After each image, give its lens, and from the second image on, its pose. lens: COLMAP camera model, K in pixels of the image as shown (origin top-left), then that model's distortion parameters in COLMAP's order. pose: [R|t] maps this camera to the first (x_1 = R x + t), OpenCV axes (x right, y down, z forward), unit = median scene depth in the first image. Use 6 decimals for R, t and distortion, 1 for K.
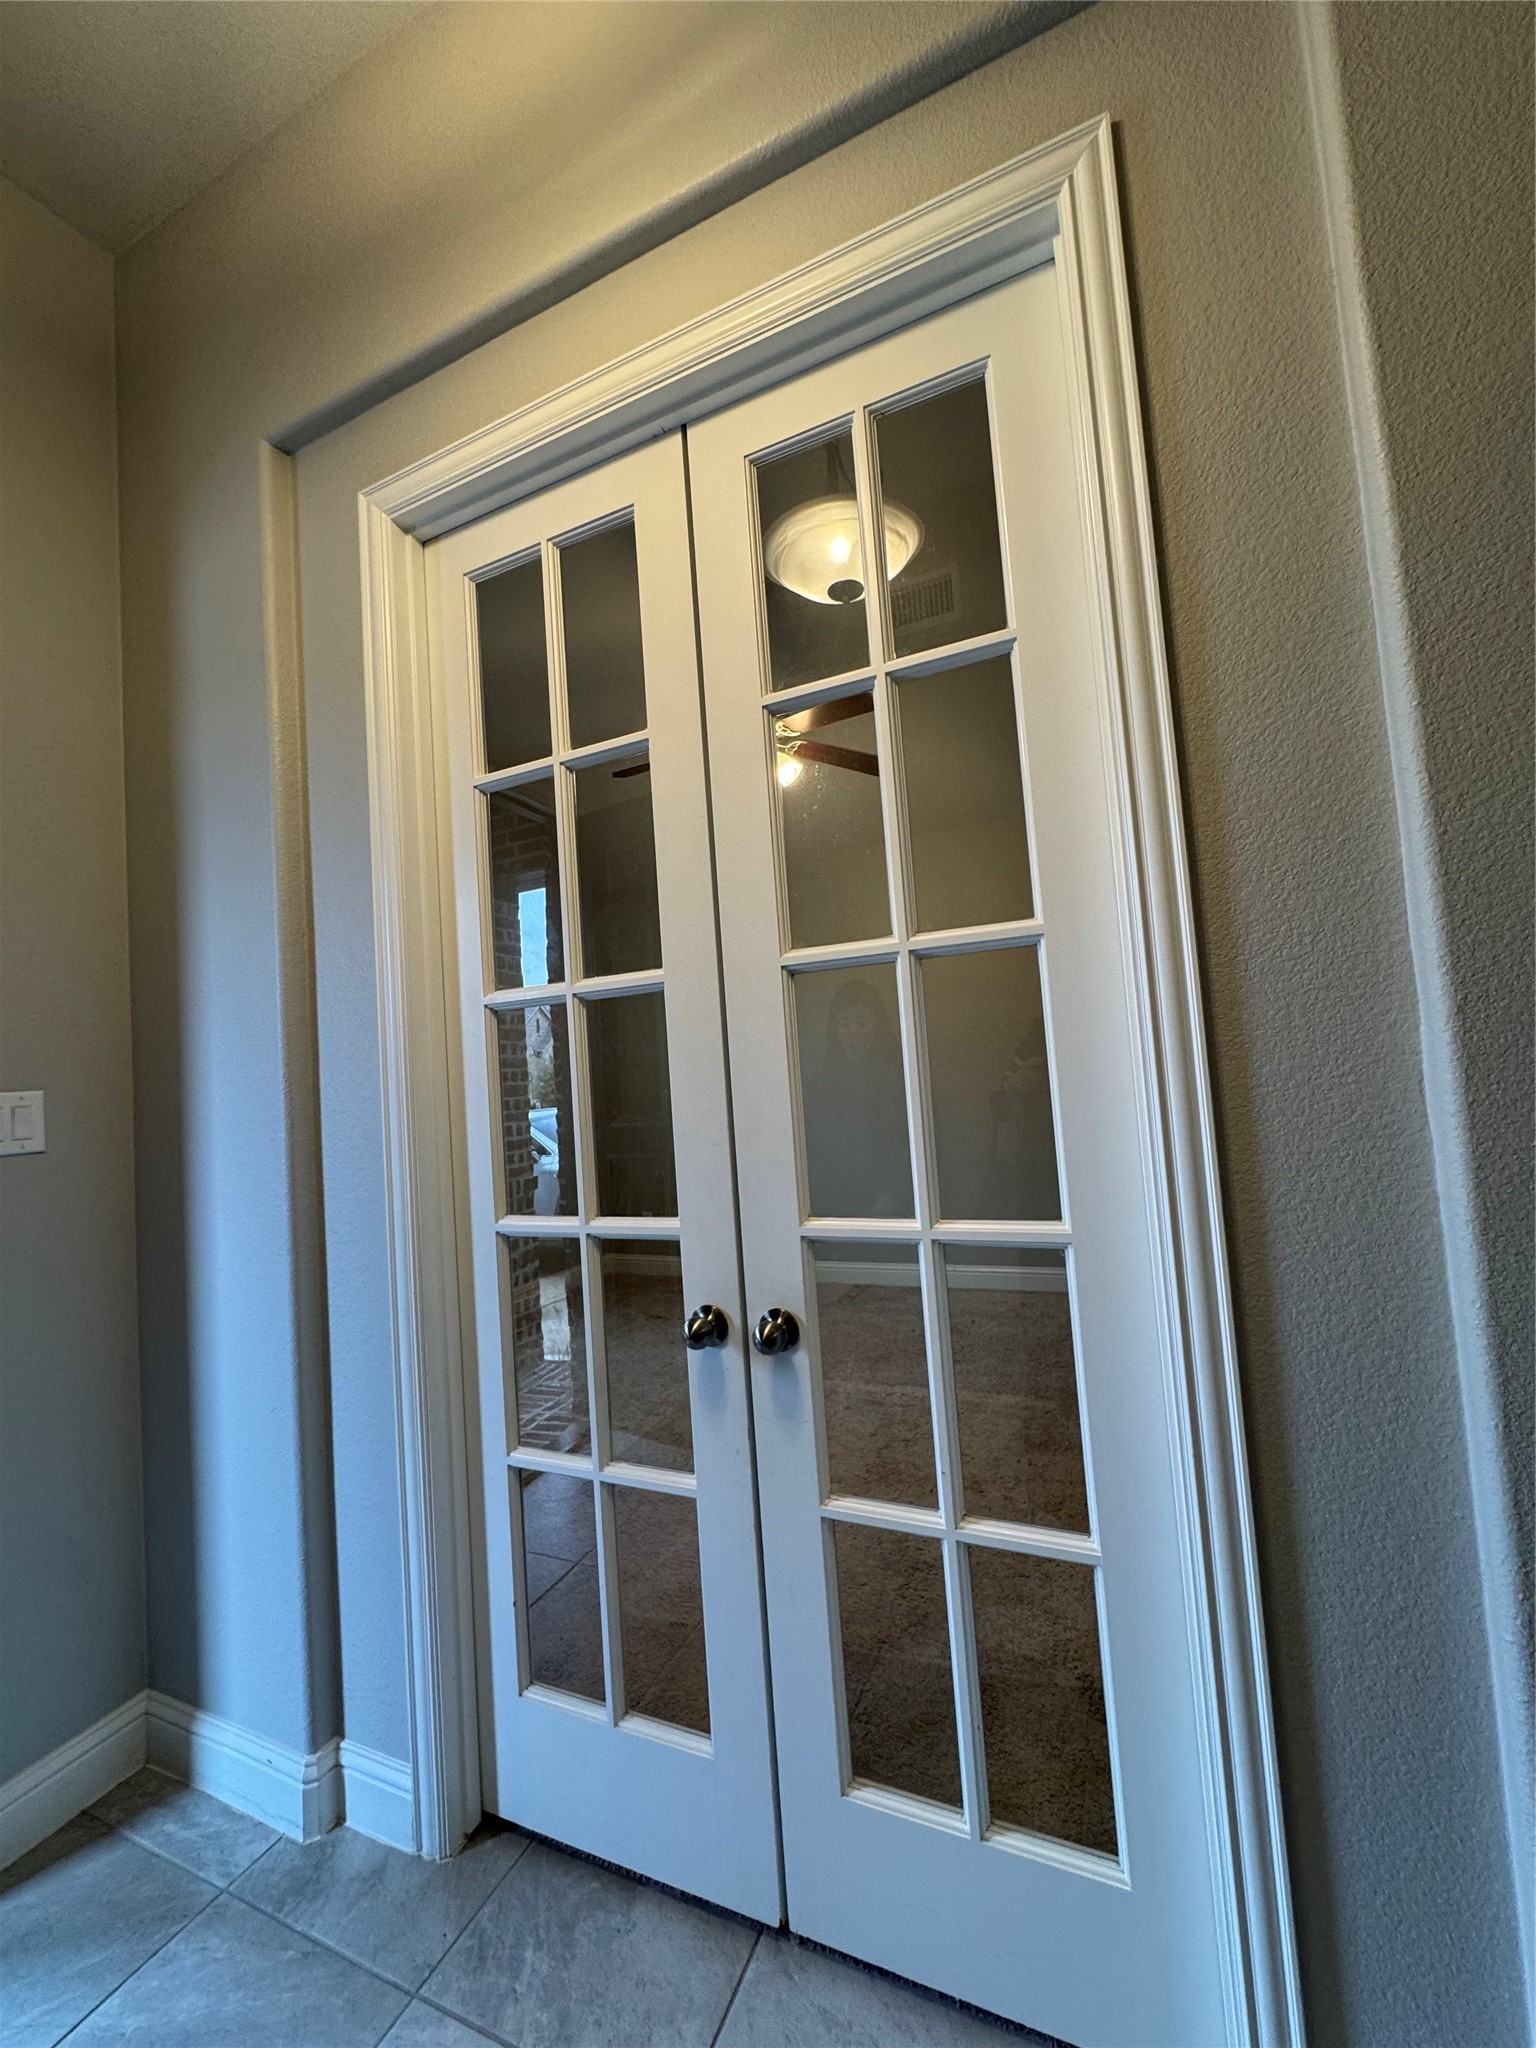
lens RADIAL K [[820.3, 0, 764.8], [0, 820.3, 1023.6], [0, 0, 1]] dist [-0.004014, -0.000068]
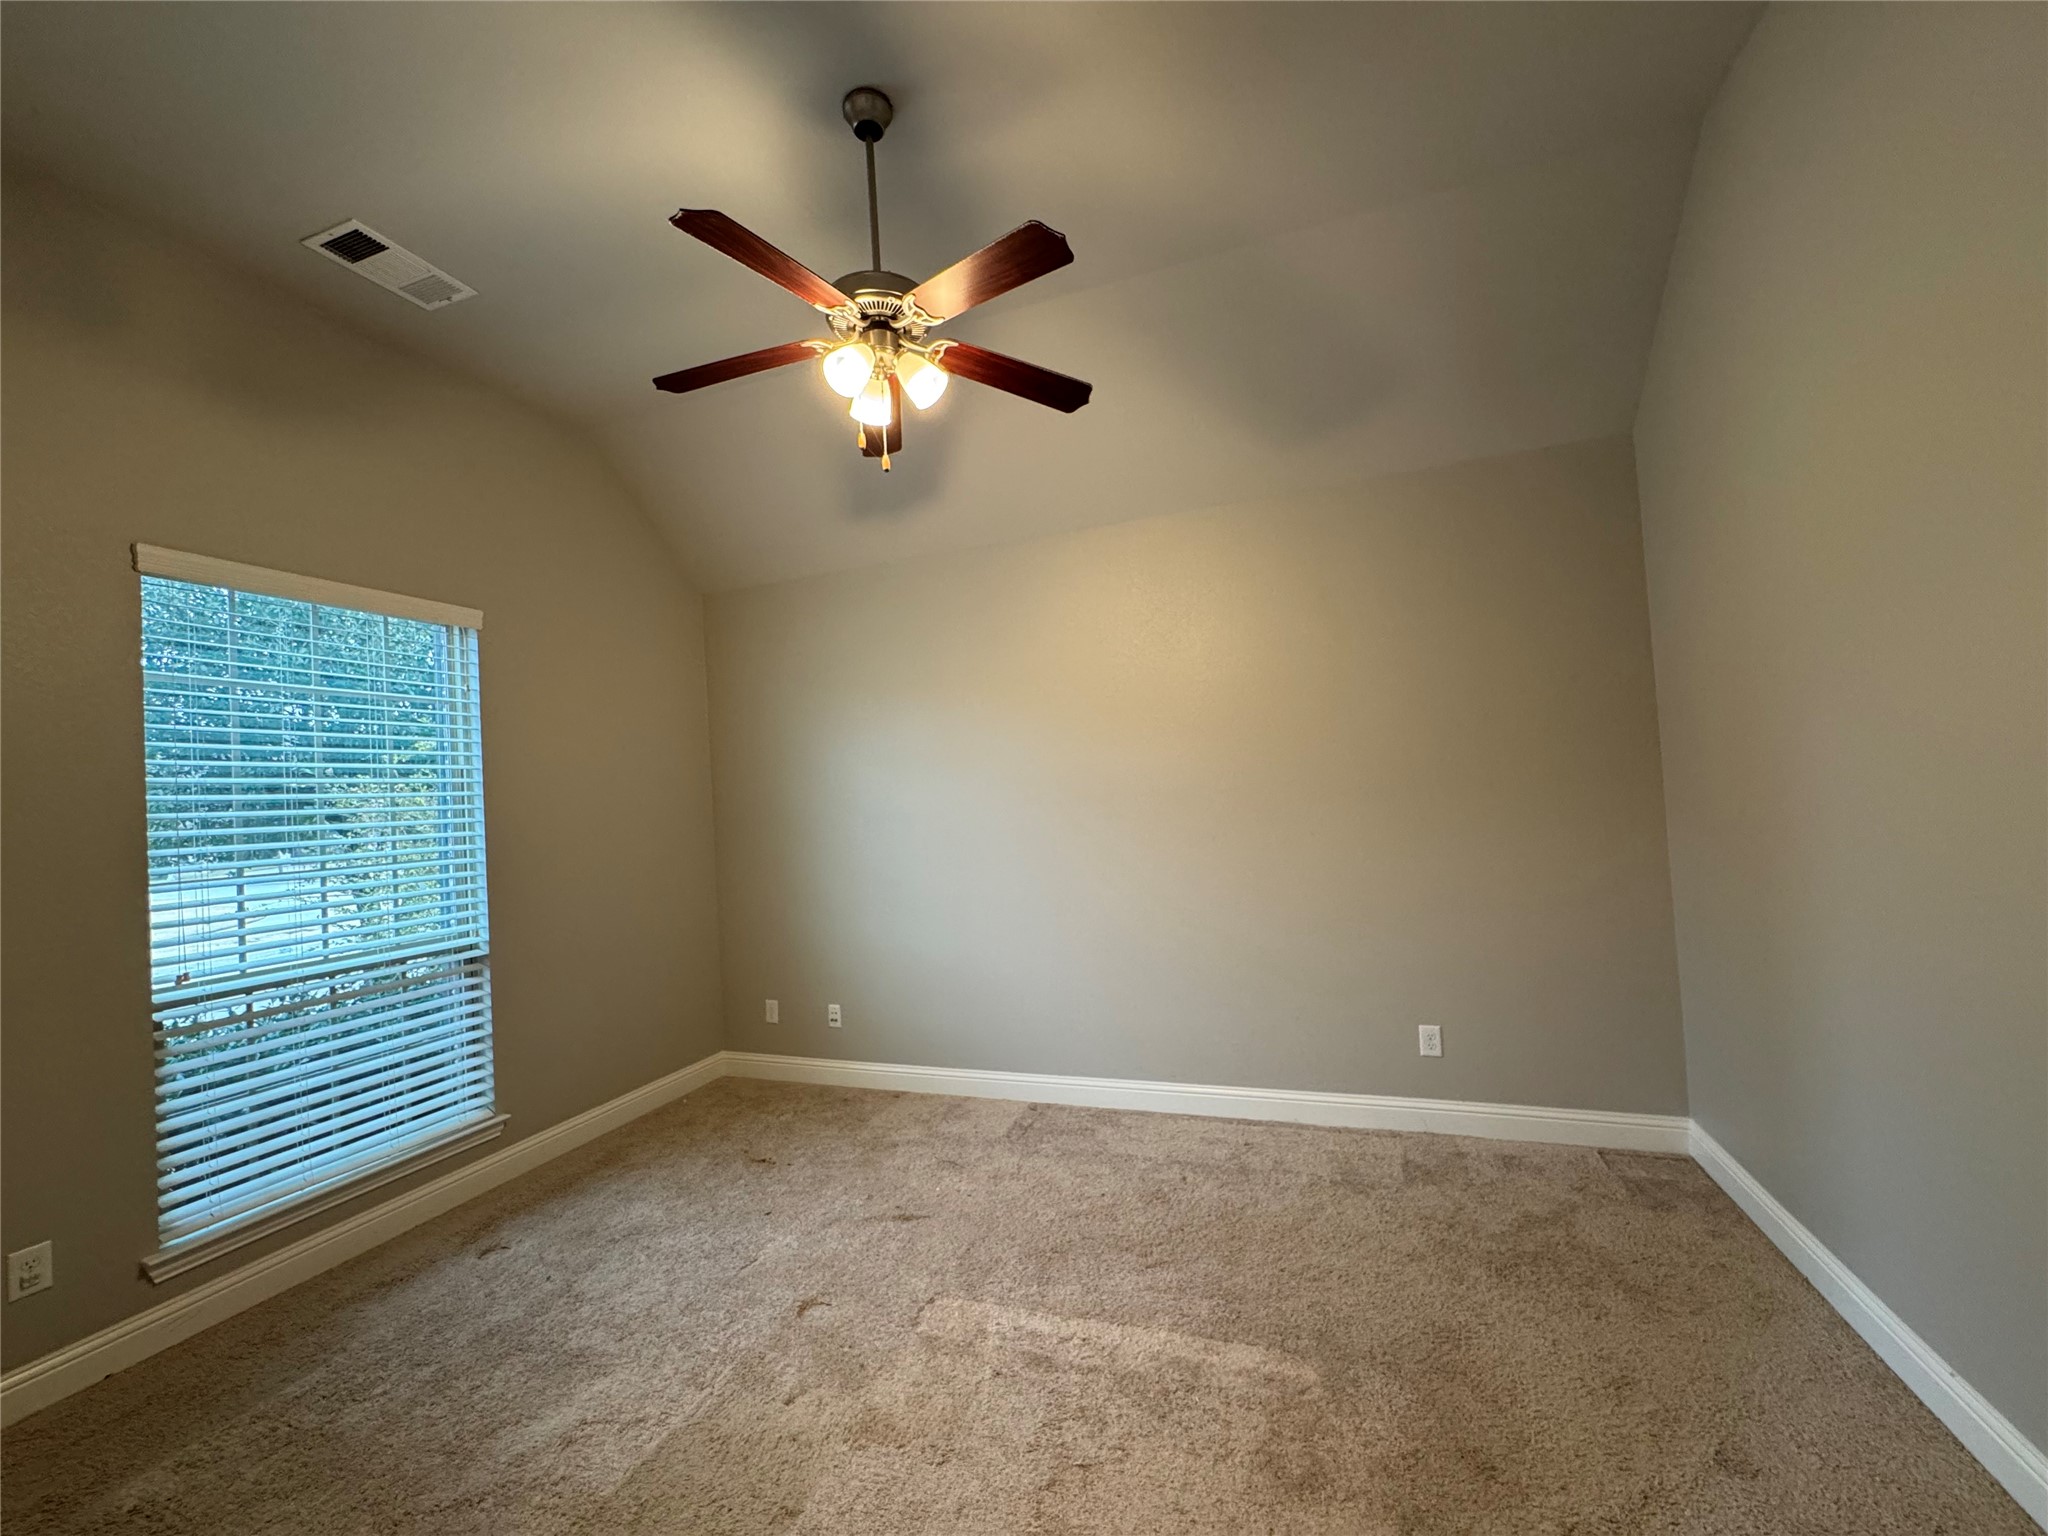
lens RADIAL K [[820.3, 0, 1025.7], [0, 820.3, 767.5], [0, 0, 1]] dist [-0.004014, -0.000068]
pose [[0.997266, 0.015747, 0.072204, 0.062436], [-0.017251, 0.999646, 0.020256, -0.020080], [-0.071860, -0.021446, 0.997184, 0.330849]]
